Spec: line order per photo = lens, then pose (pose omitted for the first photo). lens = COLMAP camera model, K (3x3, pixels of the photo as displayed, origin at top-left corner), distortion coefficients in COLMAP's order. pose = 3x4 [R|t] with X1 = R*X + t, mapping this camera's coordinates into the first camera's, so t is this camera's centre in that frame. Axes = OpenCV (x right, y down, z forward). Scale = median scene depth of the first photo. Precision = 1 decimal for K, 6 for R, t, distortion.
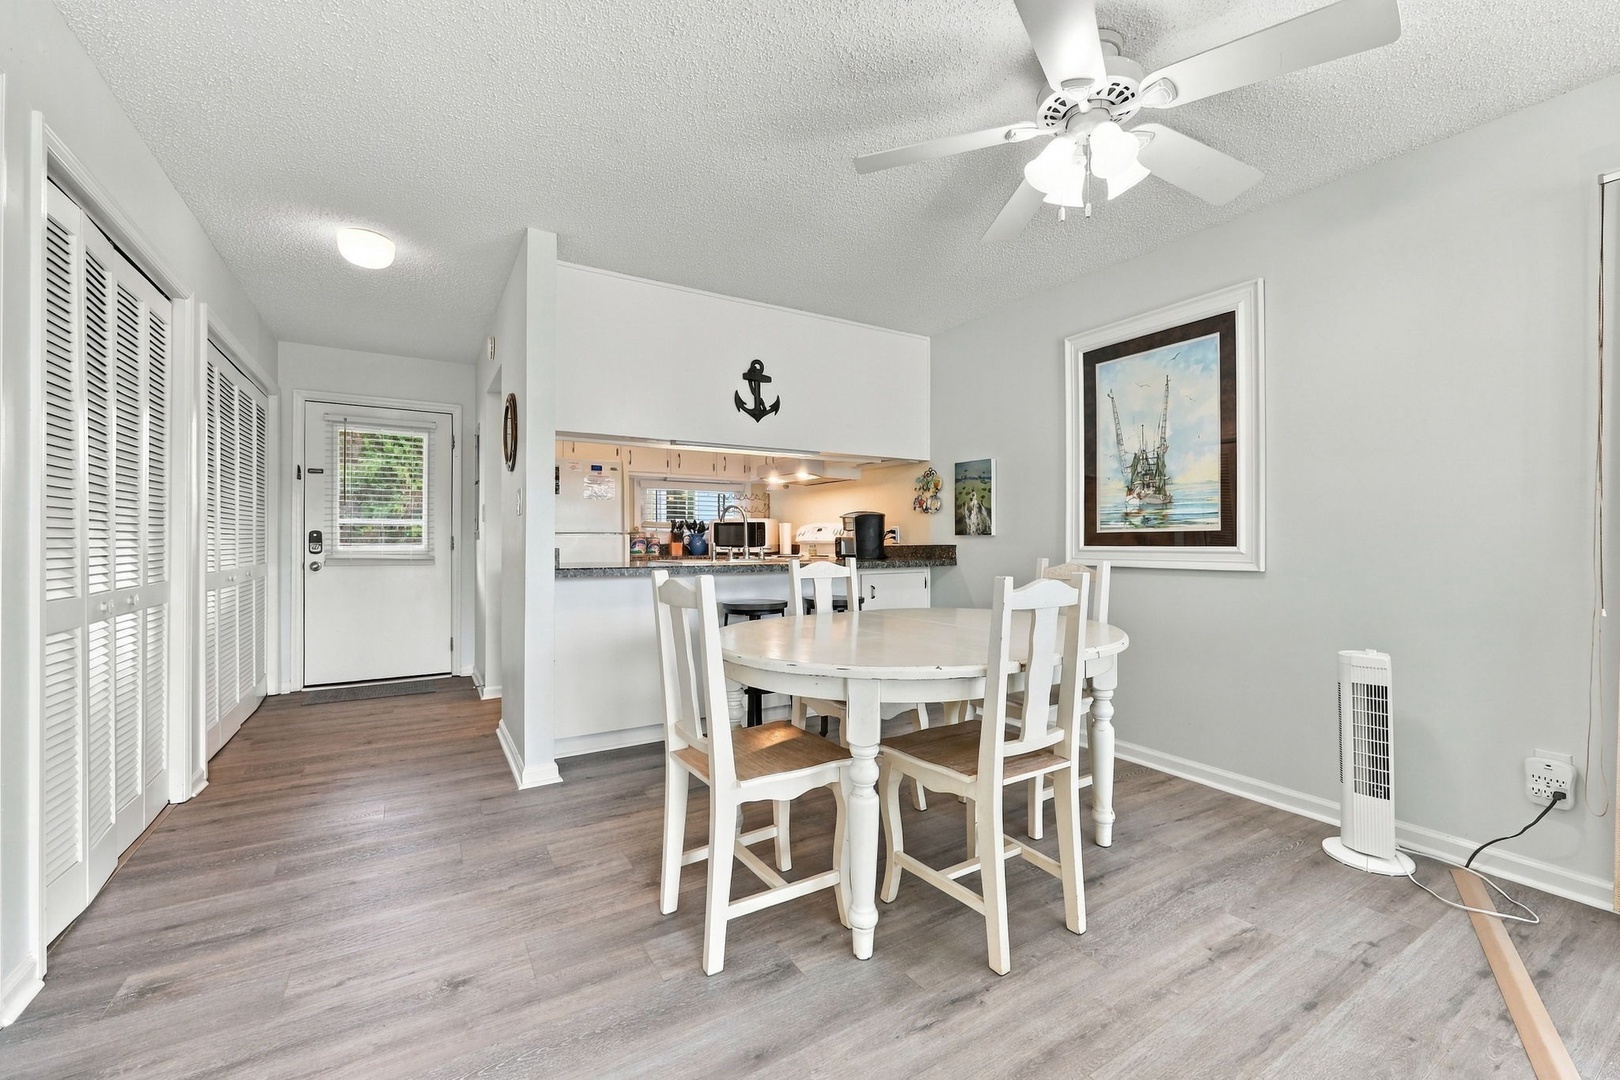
lens RADIAL K [[652.5, 0, 810.0], [0, 652.5, 540.0], [0, 0, 1]] dist [-0.000138, 0.000285]
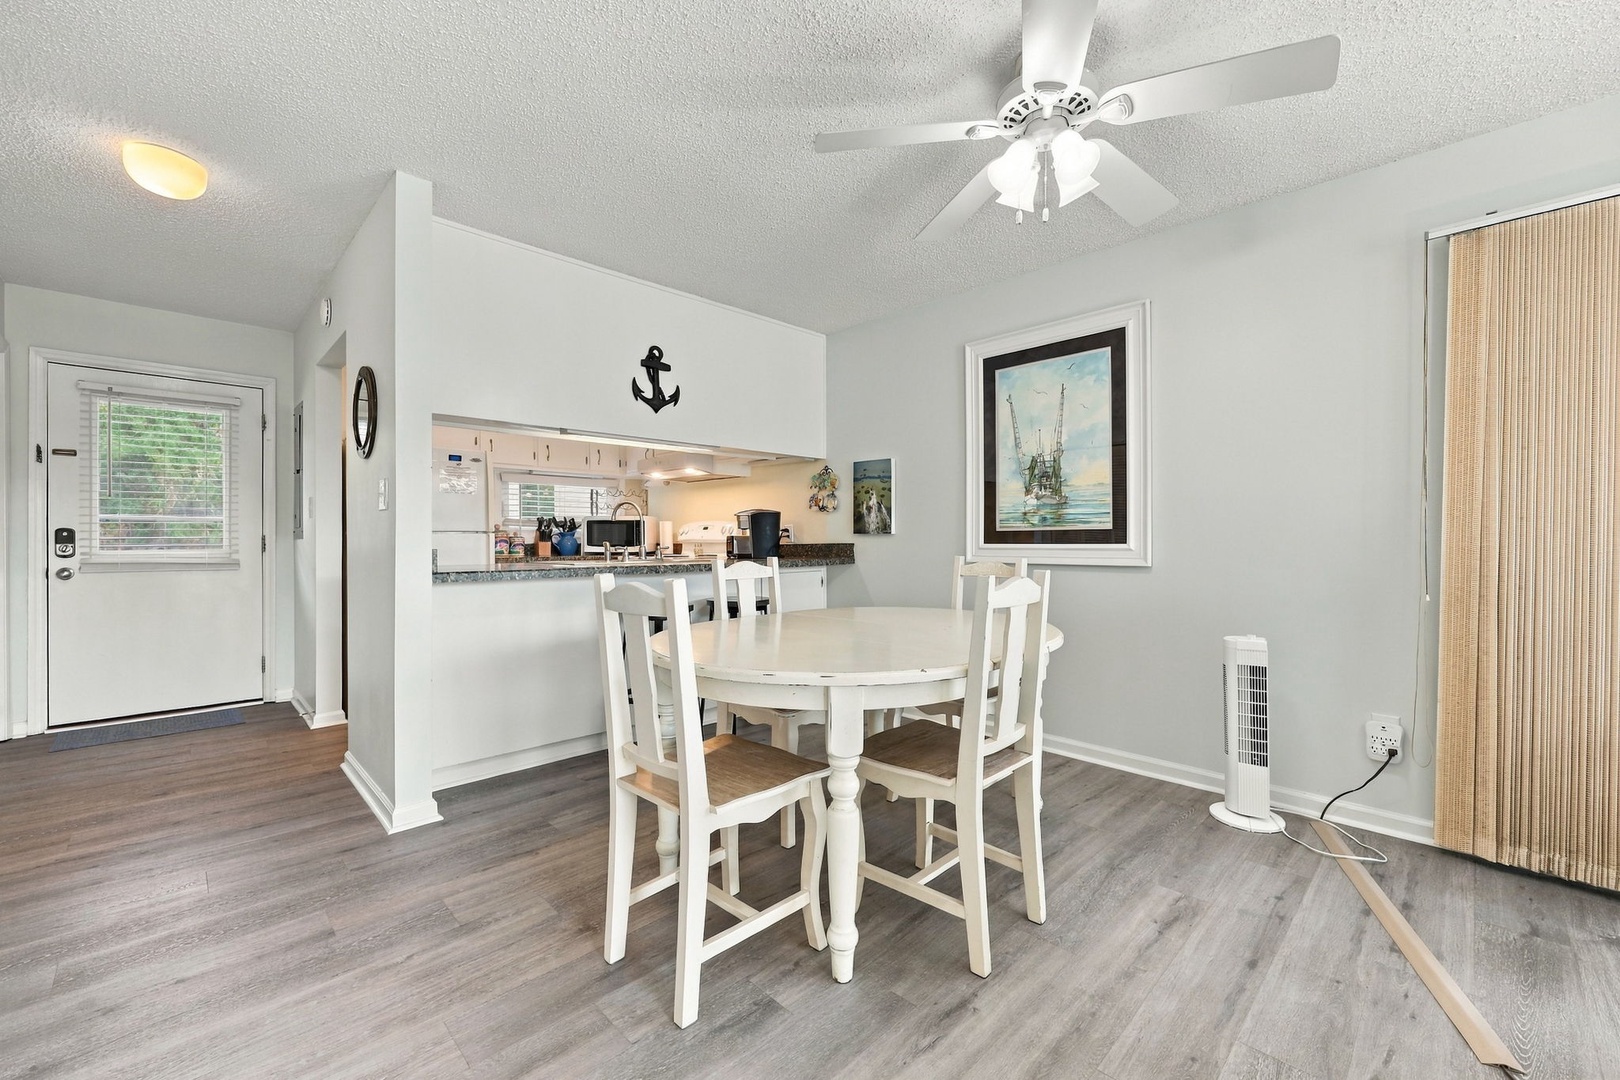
lens RADIAL K [[652.5, 0, 810.0], [0, 652.5, 540.0], [0, 0, 1]] dist [-0.000138, 0.000285]
pose [[0.974347, -0.002201, 0.225038, -0.112890], [0.001958, 0.999997, 0.001302, 0.001279], [-0.225041, -0.000828, 0.974349, 0.059139]]
